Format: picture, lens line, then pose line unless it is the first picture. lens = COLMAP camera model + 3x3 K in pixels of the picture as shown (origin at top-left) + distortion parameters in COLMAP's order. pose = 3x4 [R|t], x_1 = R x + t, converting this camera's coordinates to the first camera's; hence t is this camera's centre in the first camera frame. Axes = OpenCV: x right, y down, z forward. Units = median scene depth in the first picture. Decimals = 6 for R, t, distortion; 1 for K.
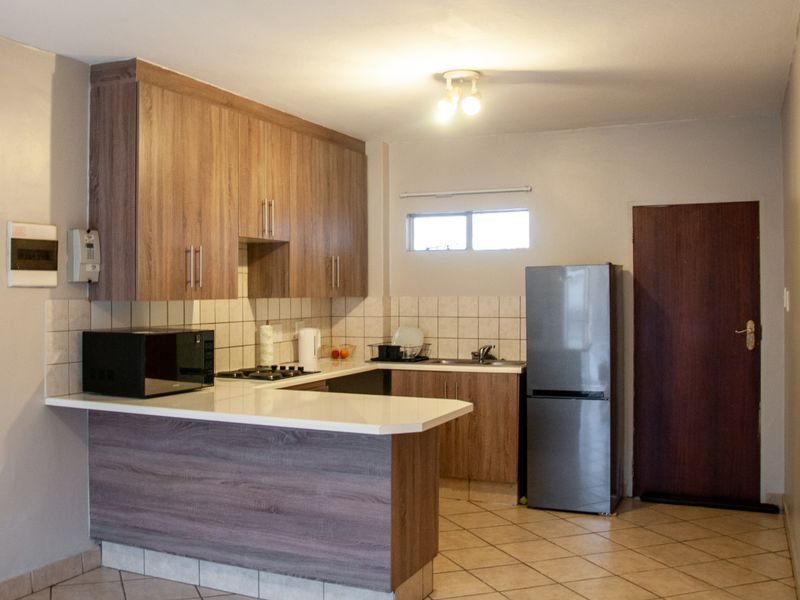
lens RADIAL K [[819.0, 0, 400.0], [0, 819.0, 300.0], [0, 0, 1]] dist [-0.162399, 0.000823]
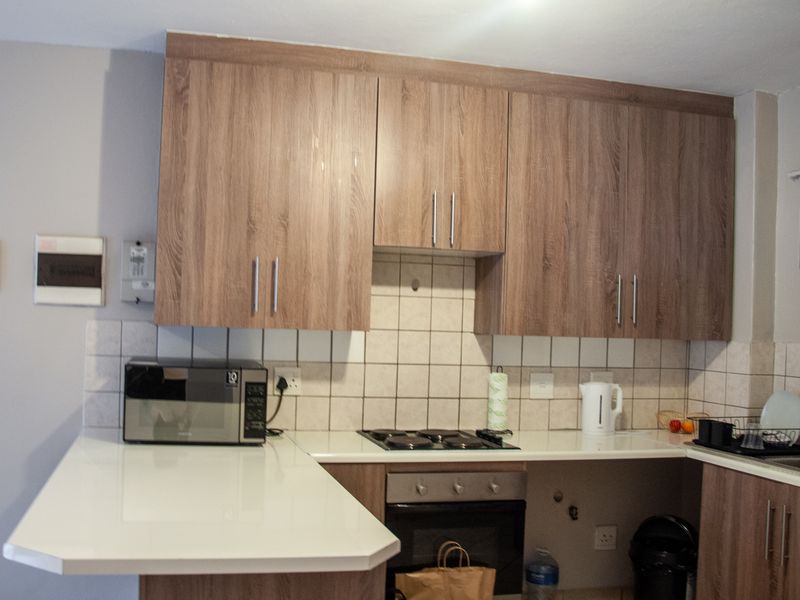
lens RADIAL K [[760.7, 0, 402.5], [0, 760.7, 326.4], [0, 0, 1]] dist [-0.114881, 0.003349]
pose [[0.597661, 0.026638, -0.801306, 0.363129], [-0.042685, 0.999088, 0.001376, -0.007541], [0.800612, 0.033381, 0.598253, 0.615281]]
